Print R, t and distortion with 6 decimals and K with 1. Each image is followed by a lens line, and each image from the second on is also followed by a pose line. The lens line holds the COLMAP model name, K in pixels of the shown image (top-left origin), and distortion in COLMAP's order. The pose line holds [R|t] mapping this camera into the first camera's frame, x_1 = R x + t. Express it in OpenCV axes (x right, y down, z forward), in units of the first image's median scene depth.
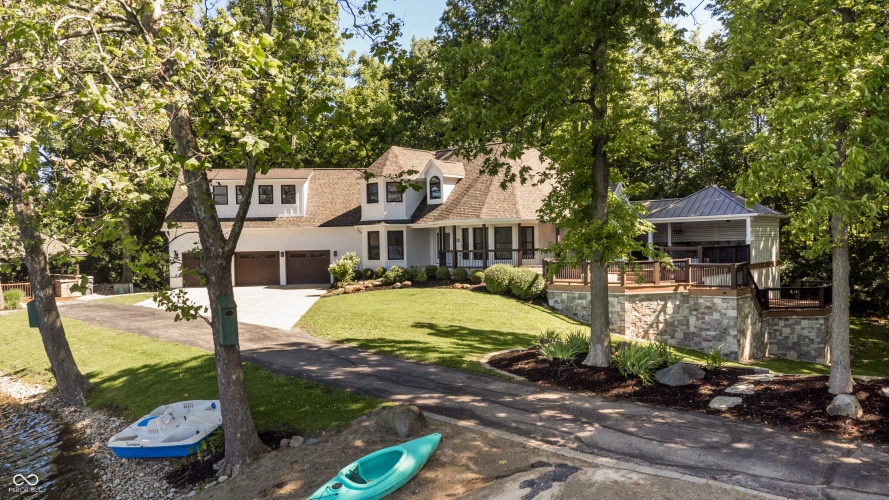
lens RADIAL K [[662.9, 0, 439.0], [0, 662.9, 251.4], [0, 0, 1]] dist [0.009649, 0.073613]
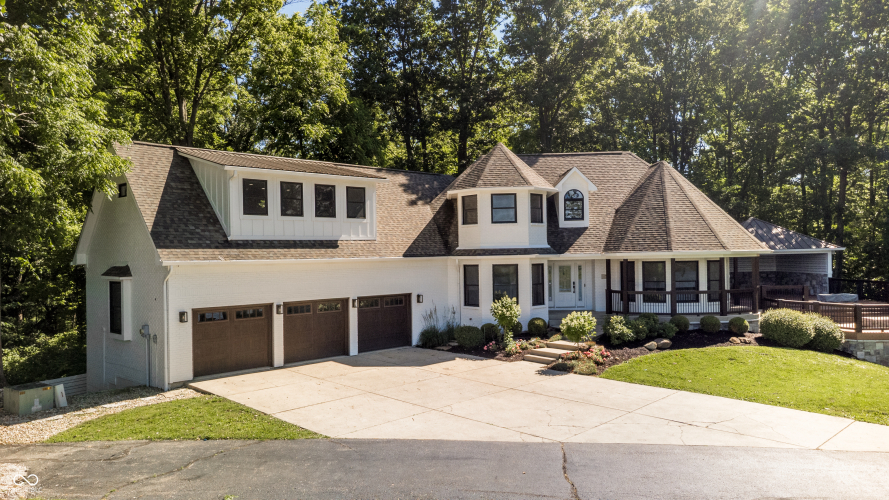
lens RADIAL K [[662.9, 0, 439.0], [0, 662.9, 251.4], [0, 0, 1]] dist [0.009649, 0.073613]
pose [[0.776557, 0.012973, 0.629914, -0.544009], [0.018960, 0.998854, -0.043945, -0.014941], [-0.629762, 0.046069, 0.775421, 0.497228]]
